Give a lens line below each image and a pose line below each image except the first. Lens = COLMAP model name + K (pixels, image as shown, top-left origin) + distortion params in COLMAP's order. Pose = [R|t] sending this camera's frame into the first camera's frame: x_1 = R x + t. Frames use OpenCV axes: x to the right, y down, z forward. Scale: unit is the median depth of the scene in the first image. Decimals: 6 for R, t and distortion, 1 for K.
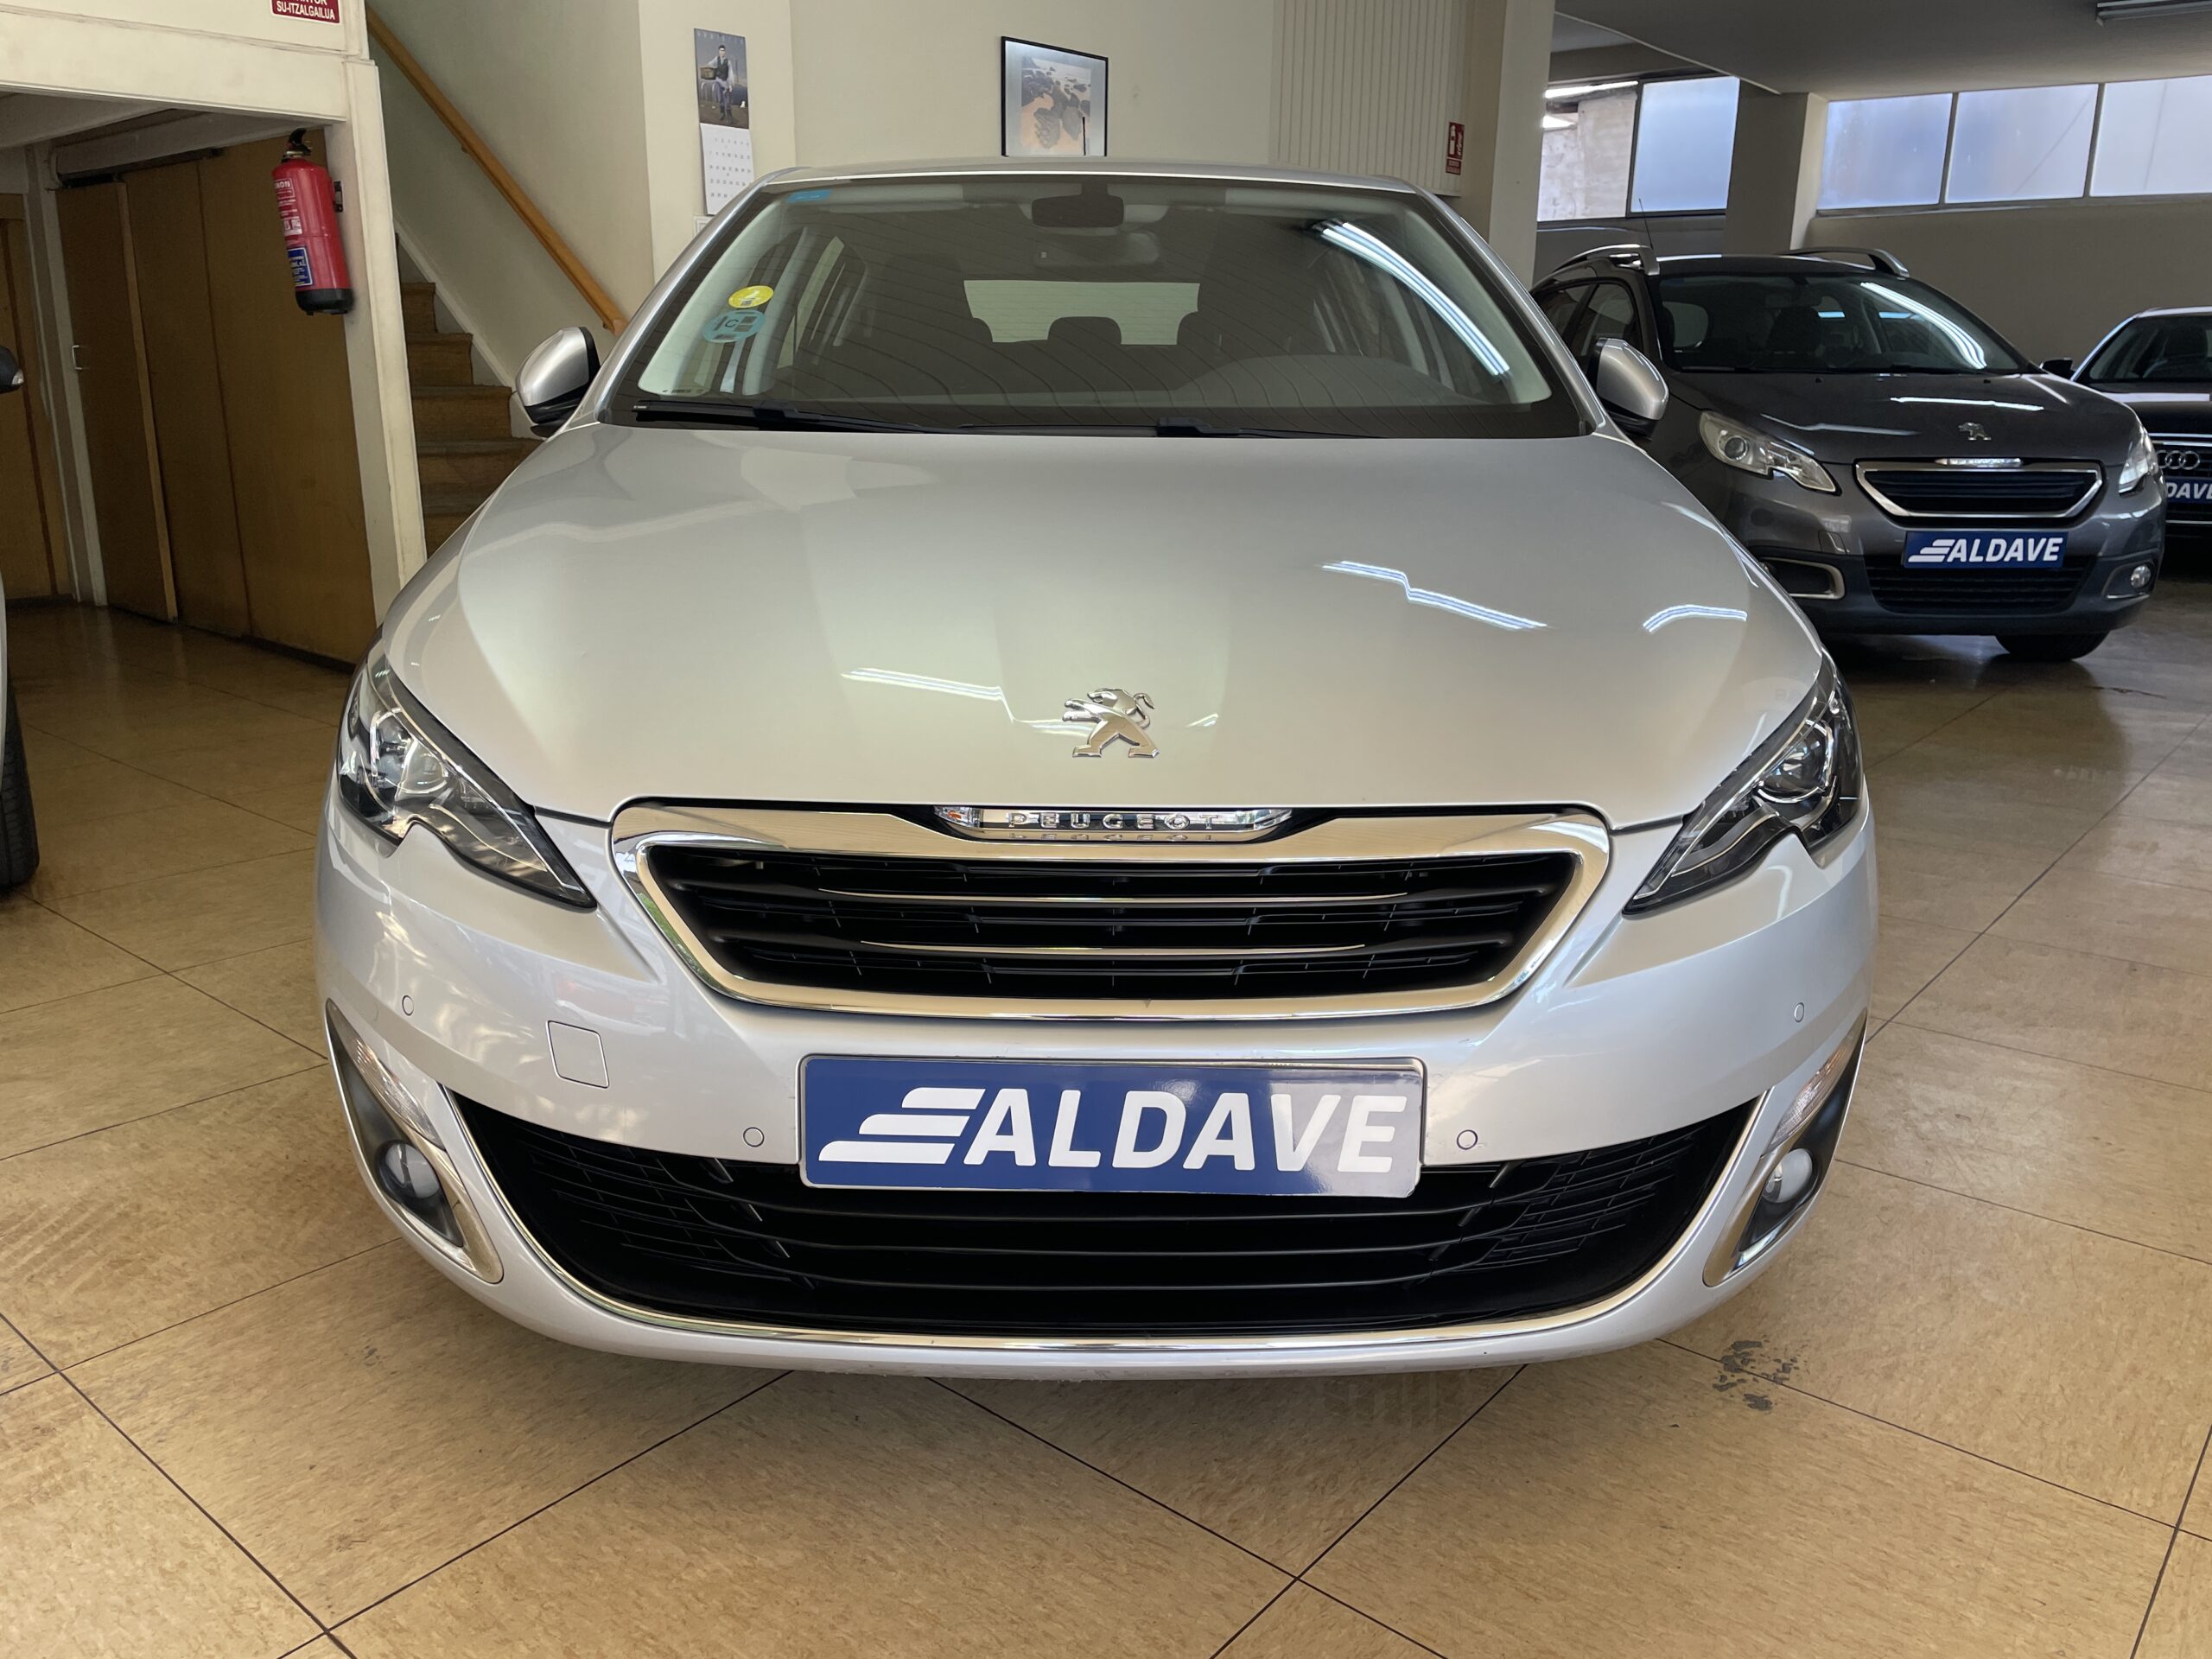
lens RADIAL K [[1701.7, 0, 1106.0], [0, 1701.7, 829.5], [0, 0, 1]] dist [0.092889, -0.129280]
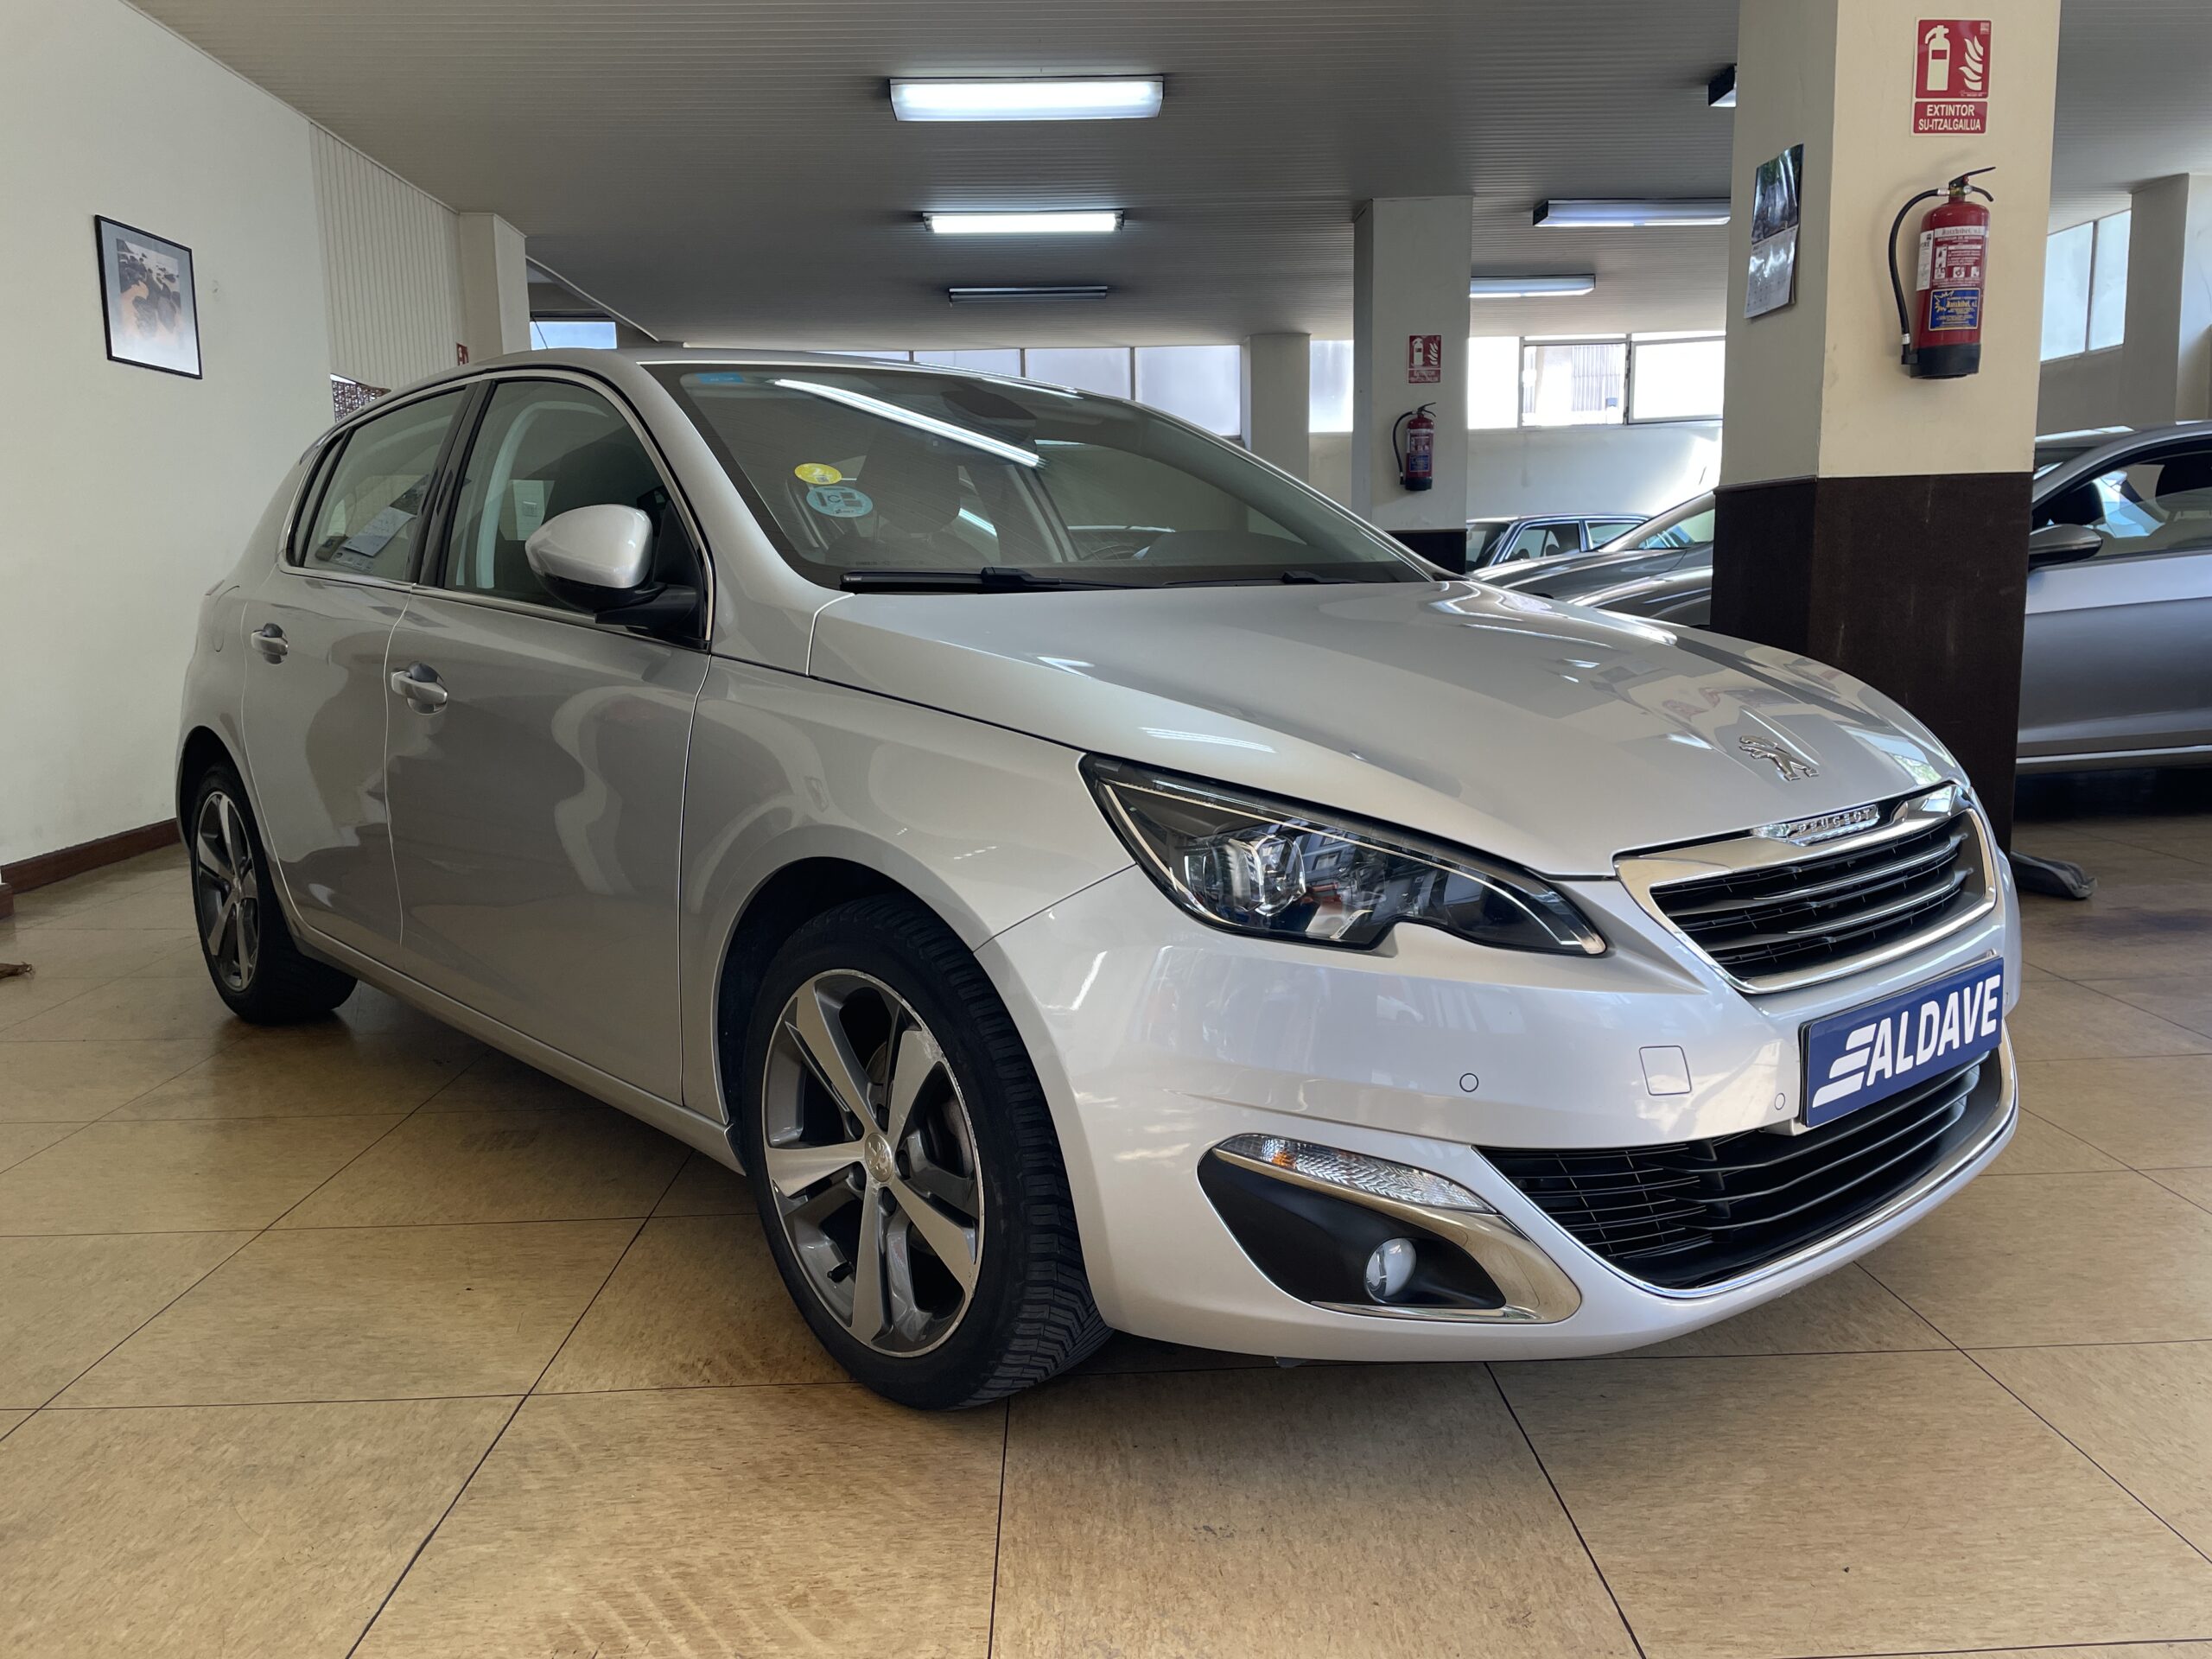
lens RADIAL K [[1701.7, 0, 1106.0], [0, 1701.7, 829.5], [0, 0, 1]] dist [0.092889, -0.129280]
pose [[0.743060, -0.119974, 0.658382, -1.244560], [0.201847, 0.978162, -0.049562, -0.045302], [-0.638059, 0.169720, 0.751050, 0.310430]]
